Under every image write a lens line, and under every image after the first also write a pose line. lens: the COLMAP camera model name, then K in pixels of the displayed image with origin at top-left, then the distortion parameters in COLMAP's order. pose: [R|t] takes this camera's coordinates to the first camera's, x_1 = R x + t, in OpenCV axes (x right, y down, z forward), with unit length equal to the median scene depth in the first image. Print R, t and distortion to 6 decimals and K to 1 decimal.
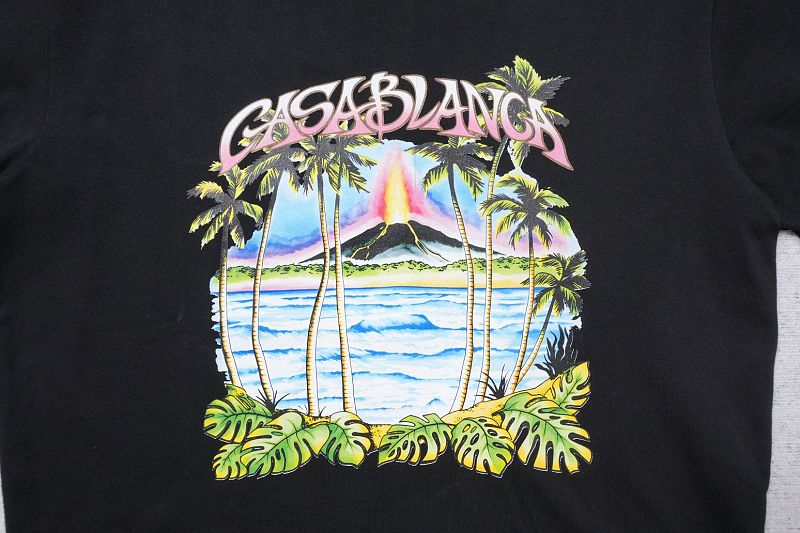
lens RADIAL K [[553.1, 0, 405.6], [0, 553.1, 268.7], [0, 0, 1]] dist [-0.001640, 0.001398]
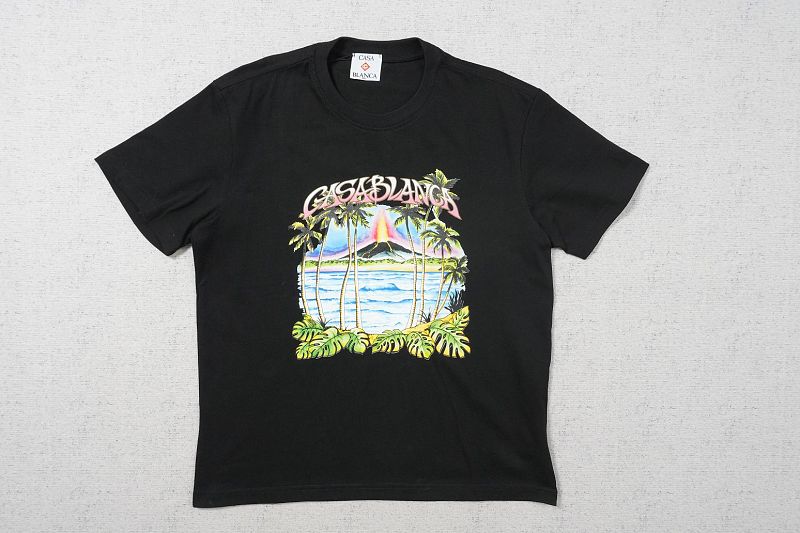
lens RADIAL K [[553.1, 0, 399.1], [0, 553.1, 263.1], [0, 0, 1]] dist [-0.001640, 0.001398]
pose [[0.999573, 0.013814, 0.025746, -0.004715], [-0.012952, 0.999360, -0.033329, 0.075251], [-0.026190, 0.032982, 0.999113, -1.211589]]
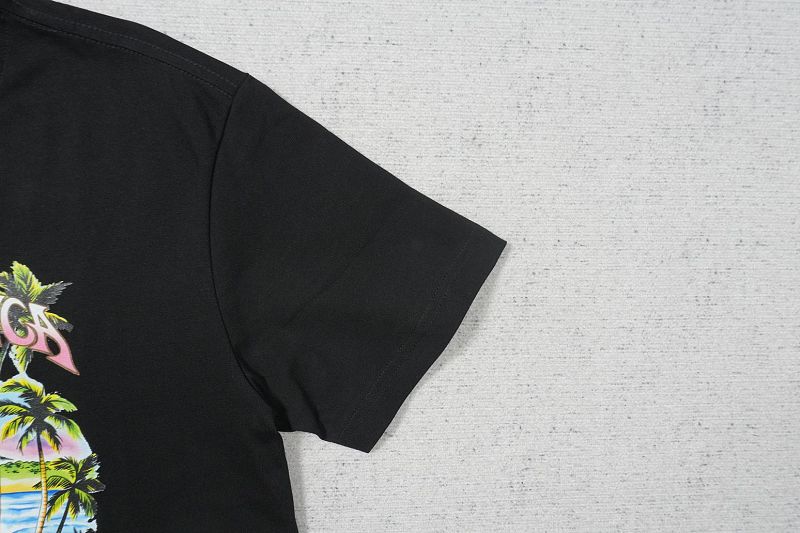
lens RADIAL K [[553.1, 0, 407.3], [0, 553.1, 267.0], [0, 0, 1]] dist [-0.001640, 0.001398]
pose [[0.998860, 0.001620, 0.047710, 0.830397], [-0.001604, 0.999999, -0.000384, -0.367004], [-0.047710, 0.000307, 0.998861, -0.012876]]
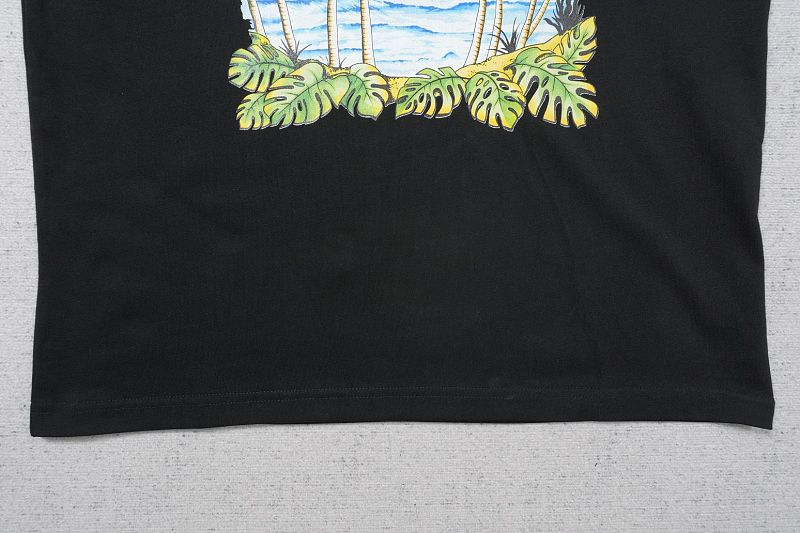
lens RADIAL K [[553.1, 0, 399.4], [0, 553.1, 267.3], [0, 0, 1]] dist [-0.001640, 0.001398]
pose [[0.999760, 0.001596, 0.021832, -0.066365], [-0.001393, 0.999955, -0.009332, 0.664809], [-0.021846, 0.009299, 0.999718, -0.045170]]
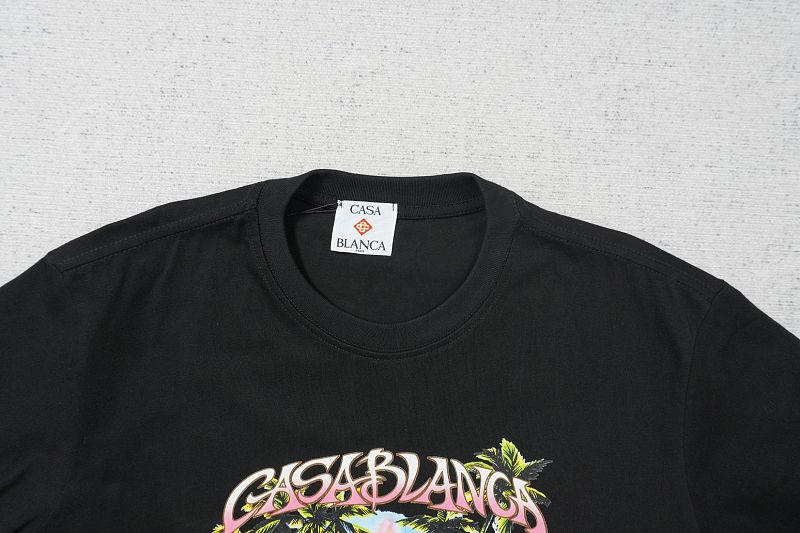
lens RADIAL K [[553.1, 0, 402.4], [0, 553.1, 266.8], [0, 0, 1]] dist [-0.001640, 0.001398]
pose [[0.998822, 0.047375, -0.010453, -0.001516], [-0.048232, 0.992899, -0.108745, -0.578417], [0.005227, 0.109121, 0.994015, -0.112778]]
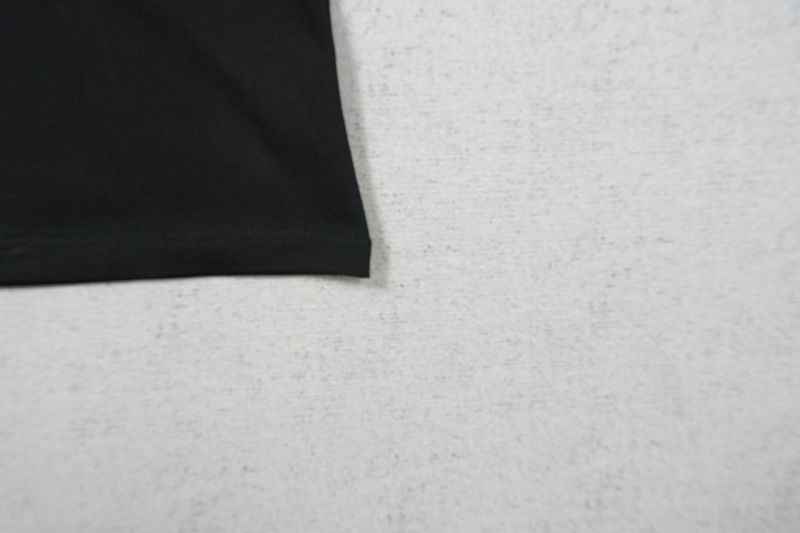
lens RADIAL K [[553.1, 0, 401.0], [0, 553.1, 264.2], [0, 0, 1]] dist [-0.001640, 0.001398]
pose [[0.998215, -0.043990, 0.040385, 0.723583], [0.040687, 0.996022, 0.079271, 0.892529], [-0.043711, -0.077486, 0.996035, 0.202305]]
